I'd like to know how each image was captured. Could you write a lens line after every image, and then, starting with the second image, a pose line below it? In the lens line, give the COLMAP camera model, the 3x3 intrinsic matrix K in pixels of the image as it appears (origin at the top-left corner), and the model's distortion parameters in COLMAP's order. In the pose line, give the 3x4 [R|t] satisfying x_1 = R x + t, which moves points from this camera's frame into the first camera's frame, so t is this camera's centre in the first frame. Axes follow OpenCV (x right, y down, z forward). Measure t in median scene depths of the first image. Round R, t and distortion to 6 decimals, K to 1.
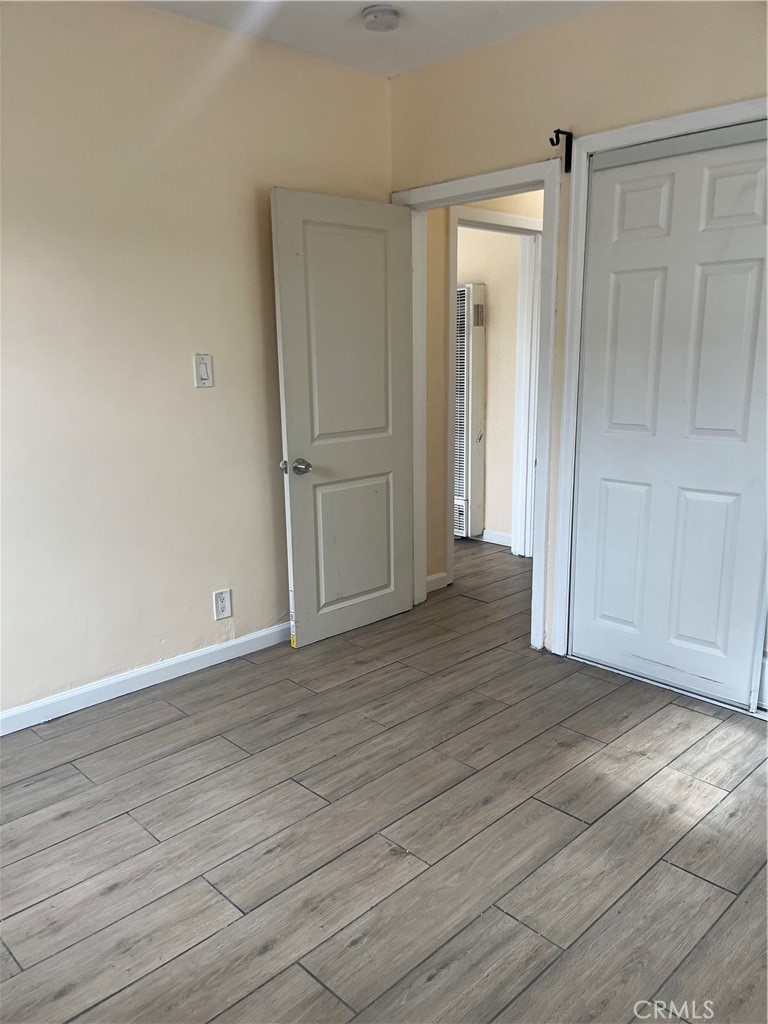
lens RADIAL K [[773.0, 0, 382.9], [0, 773.0, 514.5], [0, 0, 1]] dist [0.072311, 0.004389]
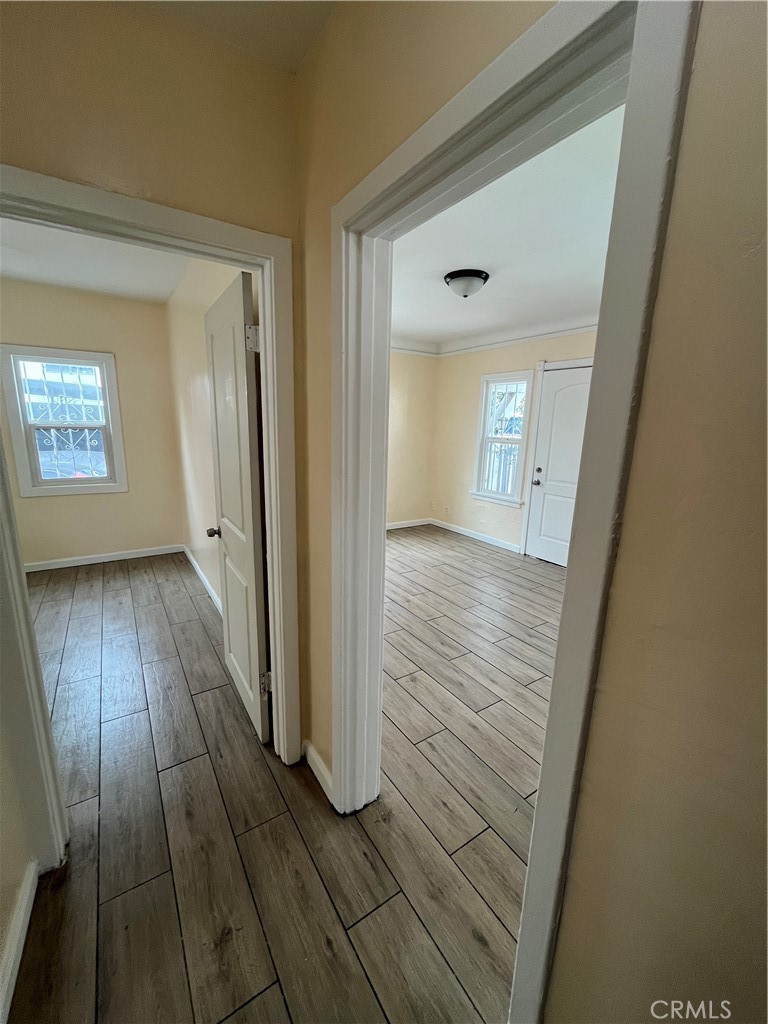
lens RADIAL K [[412.5, 0, 383.9], [0, 412.5, 513.0], [0, 0, 1]] dist [-0.001121, -0.000179]
pose [[-0.194560, 0.220239, -0.955846, 0.697431], [-0.231458, 0.936641, 0.262927, -0.485200], [0.953191, 0.272394, -0.131257, 1.977524]]
